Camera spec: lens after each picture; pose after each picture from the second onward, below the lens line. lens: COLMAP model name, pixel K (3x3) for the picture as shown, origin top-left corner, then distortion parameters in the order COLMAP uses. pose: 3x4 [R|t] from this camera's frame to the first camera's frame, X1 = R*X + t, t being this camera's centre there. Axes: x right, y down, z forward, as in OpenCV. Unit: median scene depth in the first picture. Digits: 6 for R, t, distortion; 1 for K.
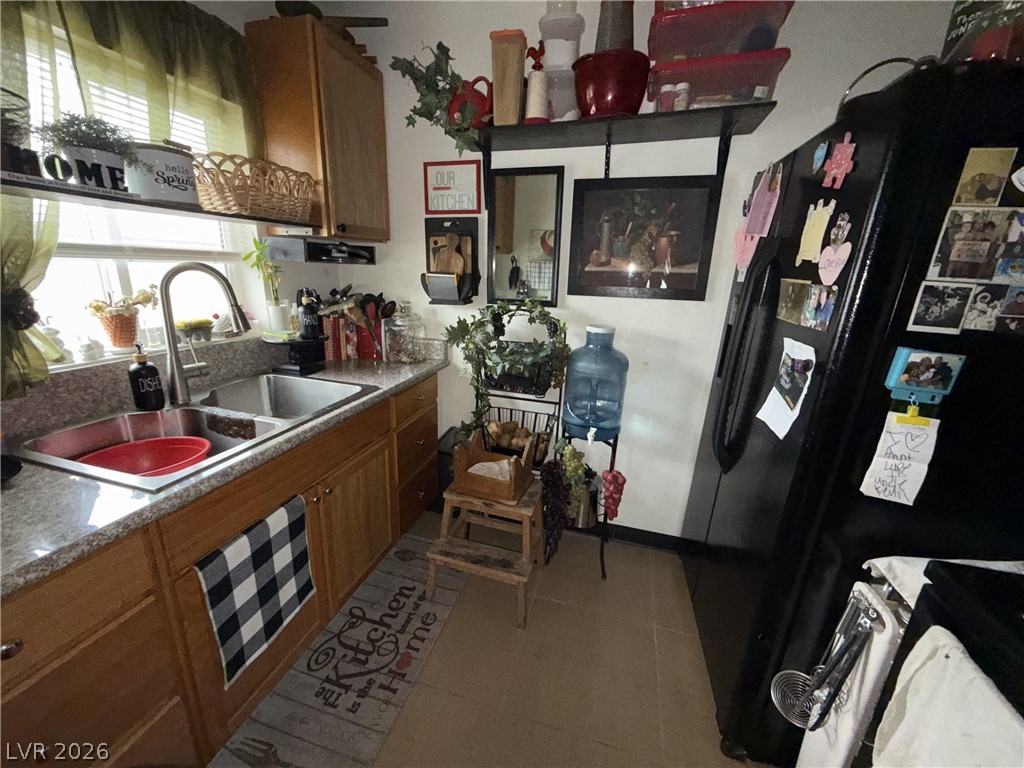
lens RADIAL K [[407.3, 0, 510.5], [0, 407.3, 382.5], [0, 0, 1]] dist [0.000798, -0.000263]
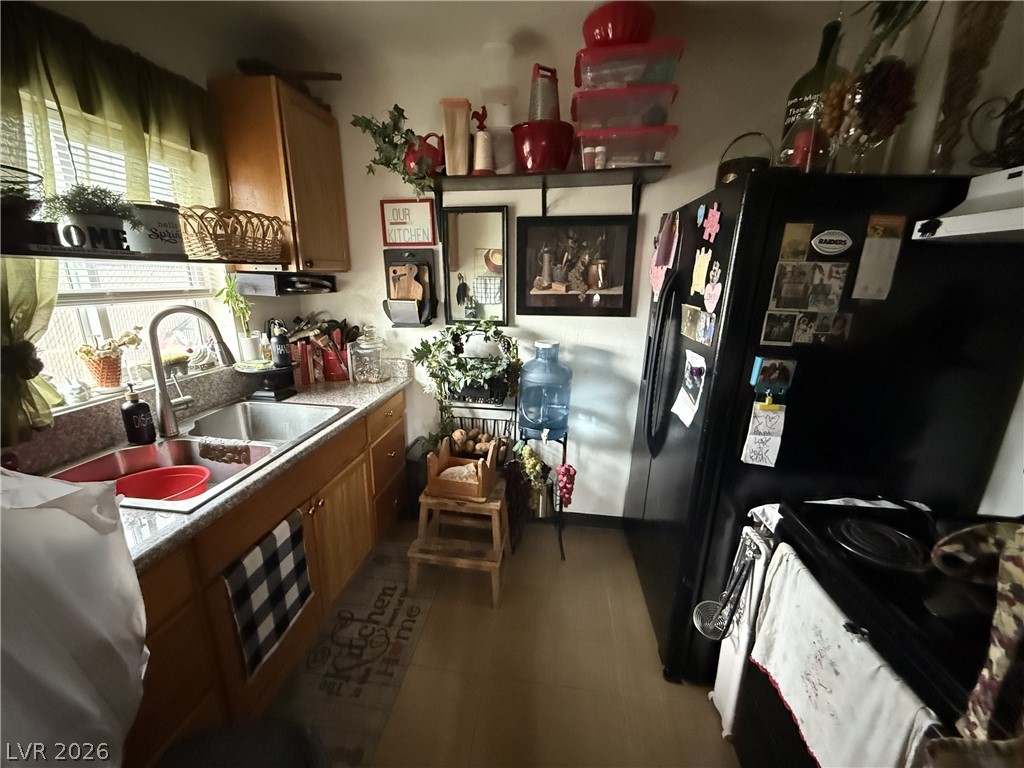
lens RADIAL K [[407.3, 0, 510.5], [0, 407.3, 382.5], [0, 0, 1]] dist [0.000798, -0.000263]
pose [[0.989259, -0.060814, 0.132920, -0.050226], [0.062590, 0.997997, -0.009225, -0.019805], [-0.132093, 0.017445, 0.991084, -0.160434]]
